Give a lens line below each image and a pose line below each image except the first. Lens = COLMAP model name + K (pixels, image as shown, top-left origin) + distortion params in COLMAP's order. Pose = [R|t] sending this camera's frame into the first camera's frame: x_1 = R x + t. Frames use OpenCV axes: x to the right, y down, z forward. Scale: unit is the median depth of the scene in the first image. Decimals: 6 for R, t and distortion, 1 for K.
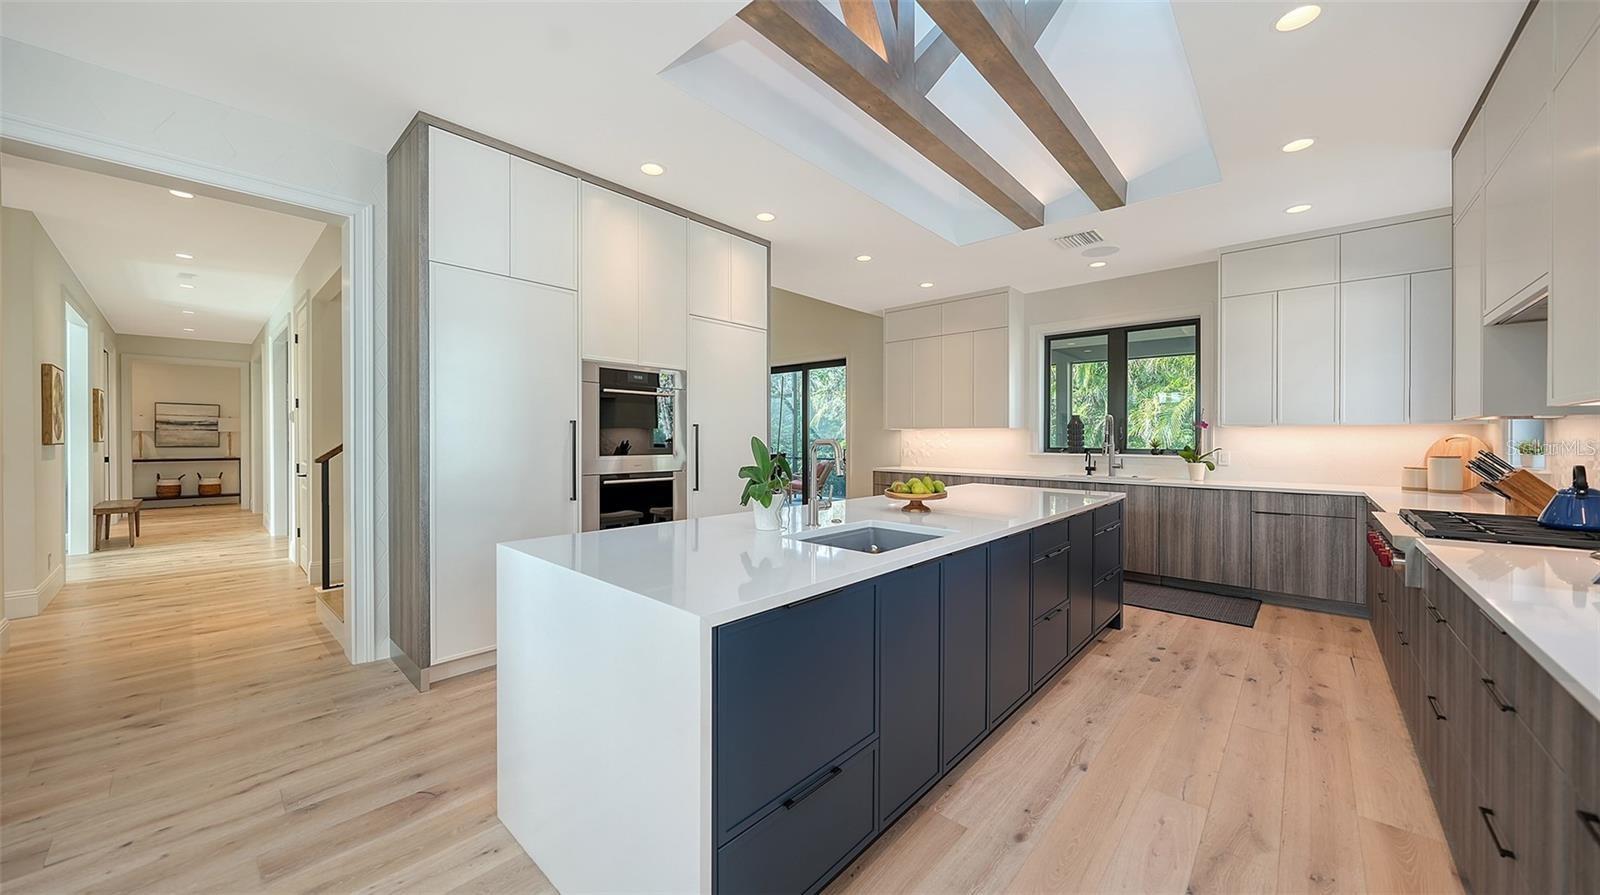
lens RADIAL K [[581.3, 0, 776.8], [0, 581.3, 446.9], [0, 0, 1]] dist [-0.005979, 0.000453]
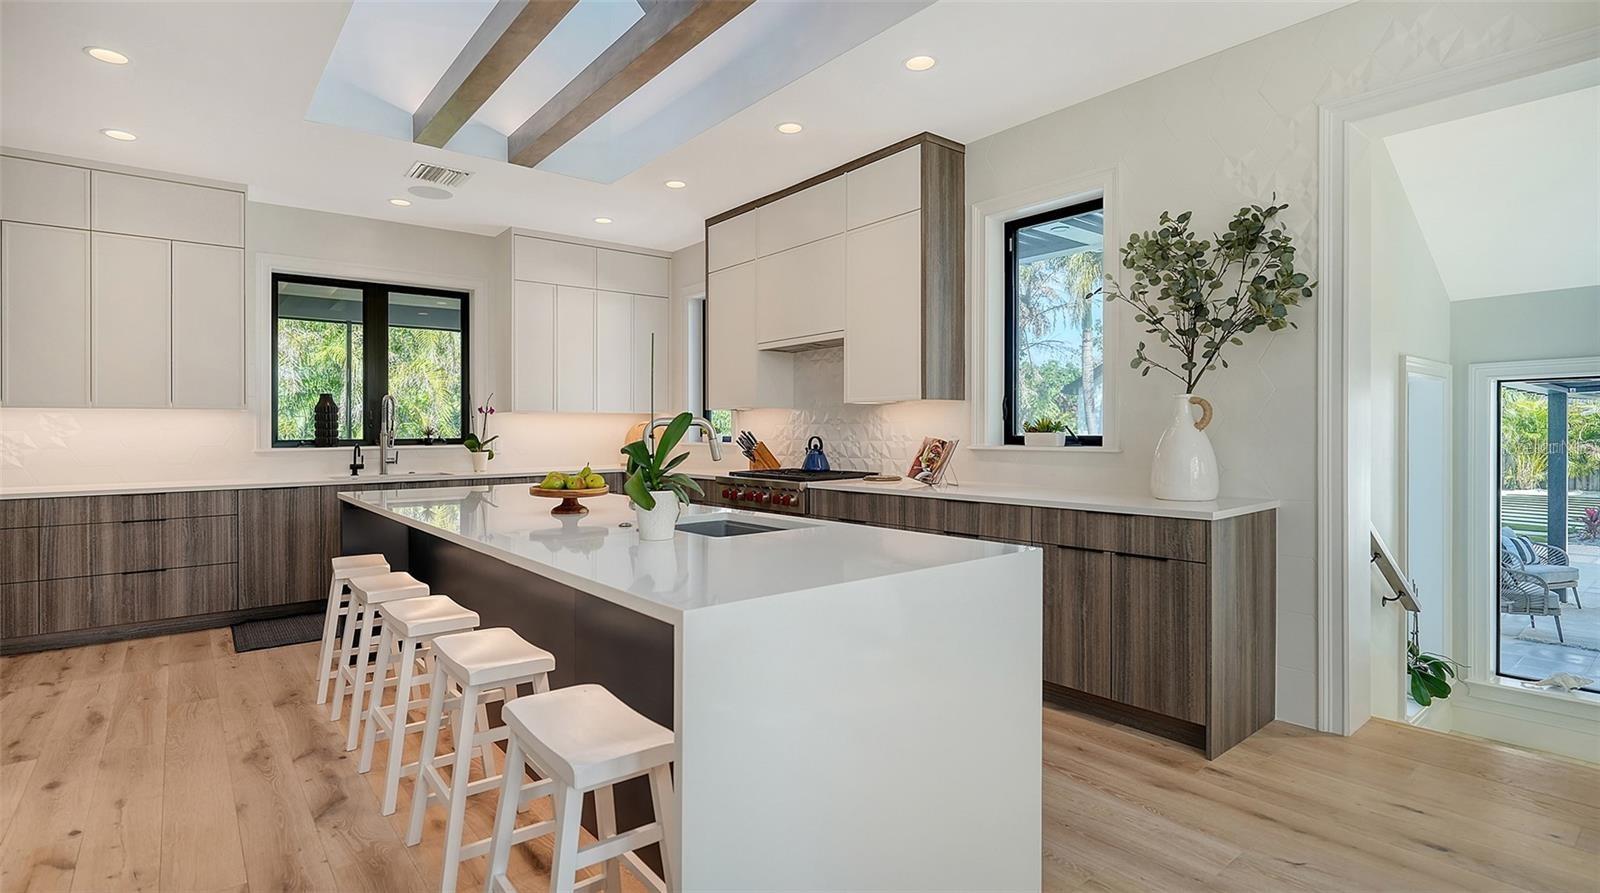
lens RADIAL K [[830.8, 0, 806.8], [0, 830.8, 431.3], [0, 0, 1]] dist [0.021839, -0.000082]
pose [[0.146876, -0.006938, 0.989131, -0.540142], [0.024607, 0.999692, 0.003359, 0.003213], [-0.988849, 0.023846, 0.147001, 0.335935]]
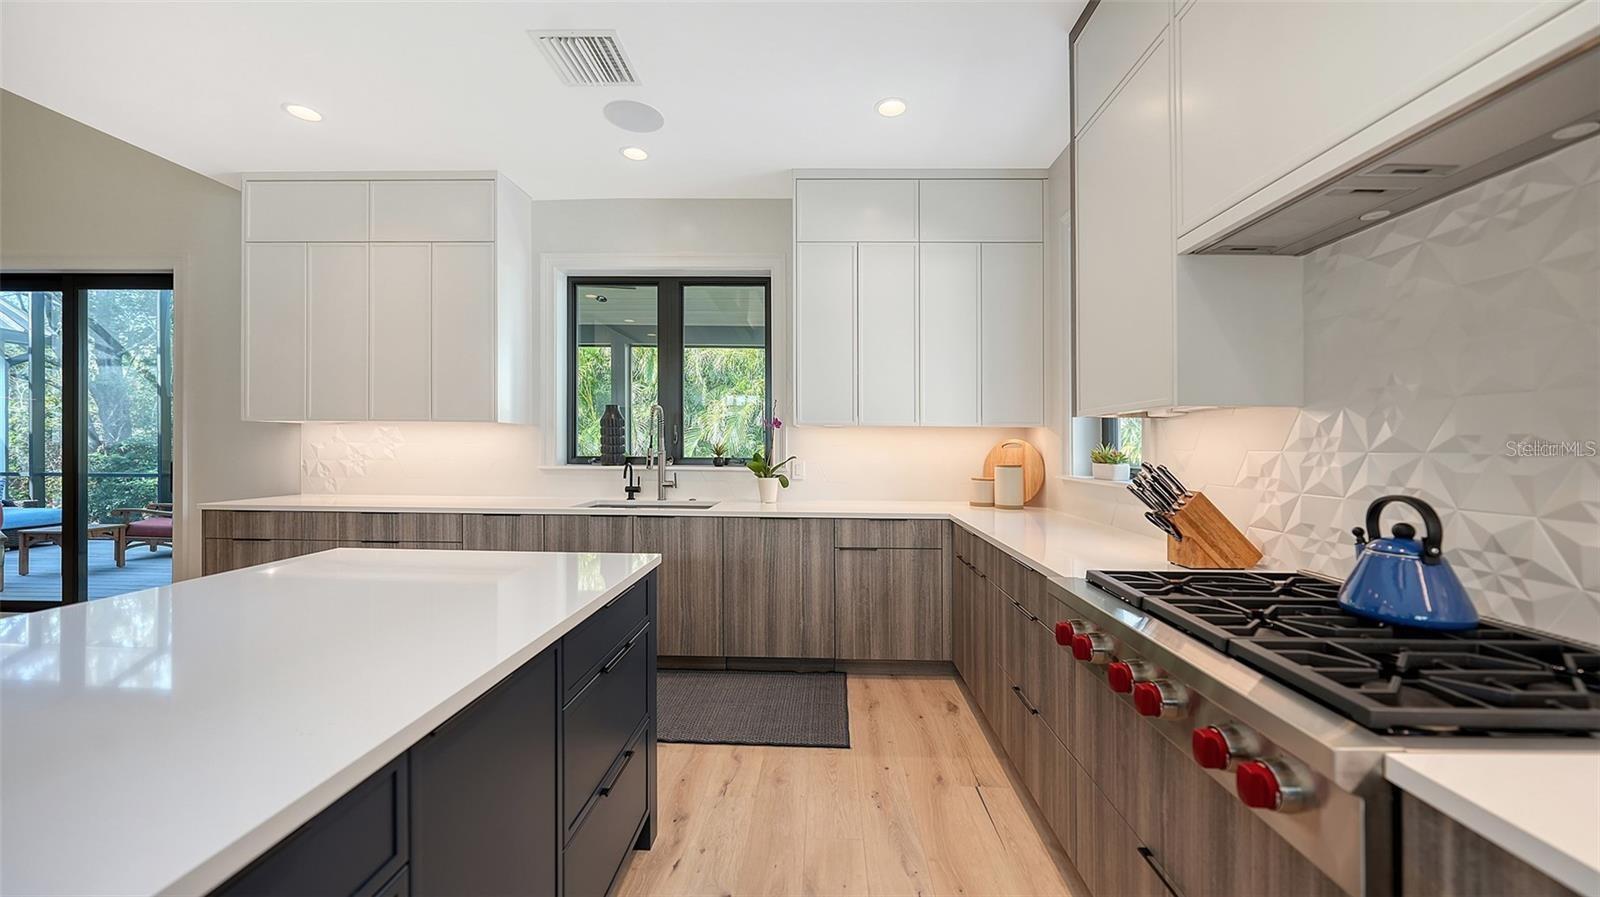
lens RADIAL K [[593.0, 0, 793.9], [0, 593.0, 441.5], [0, 0, 1]] dist [0.006077, -0.000060]
pose [[0.768909, 0.006112, 0.639328, 0.321575], [0.004708, 0.999873, -0.015221, -0.005717], [-0.639340, 0.014714, 0.768783, 0.475966]]
